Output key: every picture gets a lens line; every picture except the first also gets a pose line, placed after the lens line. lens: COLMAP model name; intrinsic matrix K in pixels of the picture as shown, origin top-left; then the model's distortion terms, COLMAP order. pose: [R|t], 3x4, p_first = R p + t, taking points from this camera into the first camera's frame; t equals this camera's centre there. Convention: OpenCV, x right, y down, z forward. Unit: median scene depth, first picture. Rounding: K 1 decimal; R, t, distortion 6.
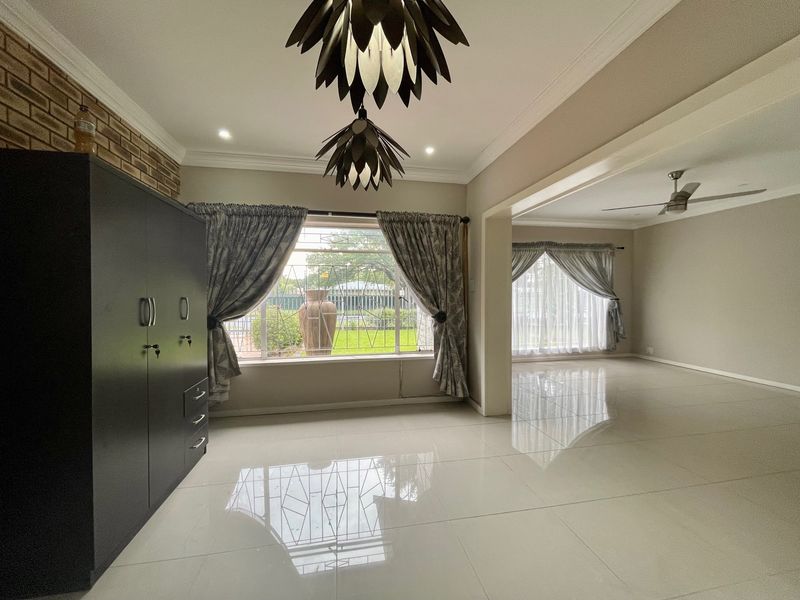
lens RADIAL K [[322.7, 0, 399.1], [0, 322.7, 295.5], [0, 0, 1]] dist [-0.009892, -0.000374]
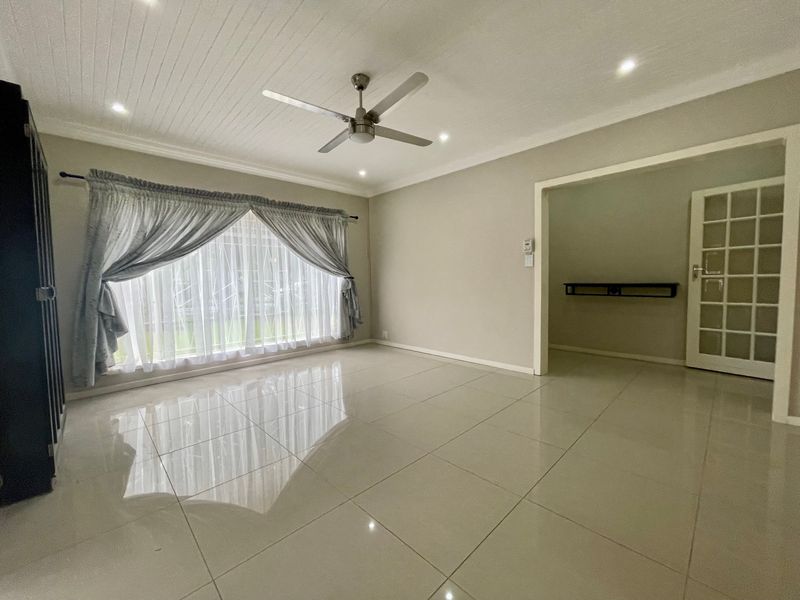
lens RADIAL K [[322.7, 0, 401.2], [0, 322.7, 299.8], [0, 0, 1]] dist [-0.009892, -0.000374]
pose [[0.832566, -0.044932, 0.552101, 0.320269], [0.018677, 0.998415, 0.053089, 0.027022], [-0.553612, -0.033888, 0.832085, 0.221400]]
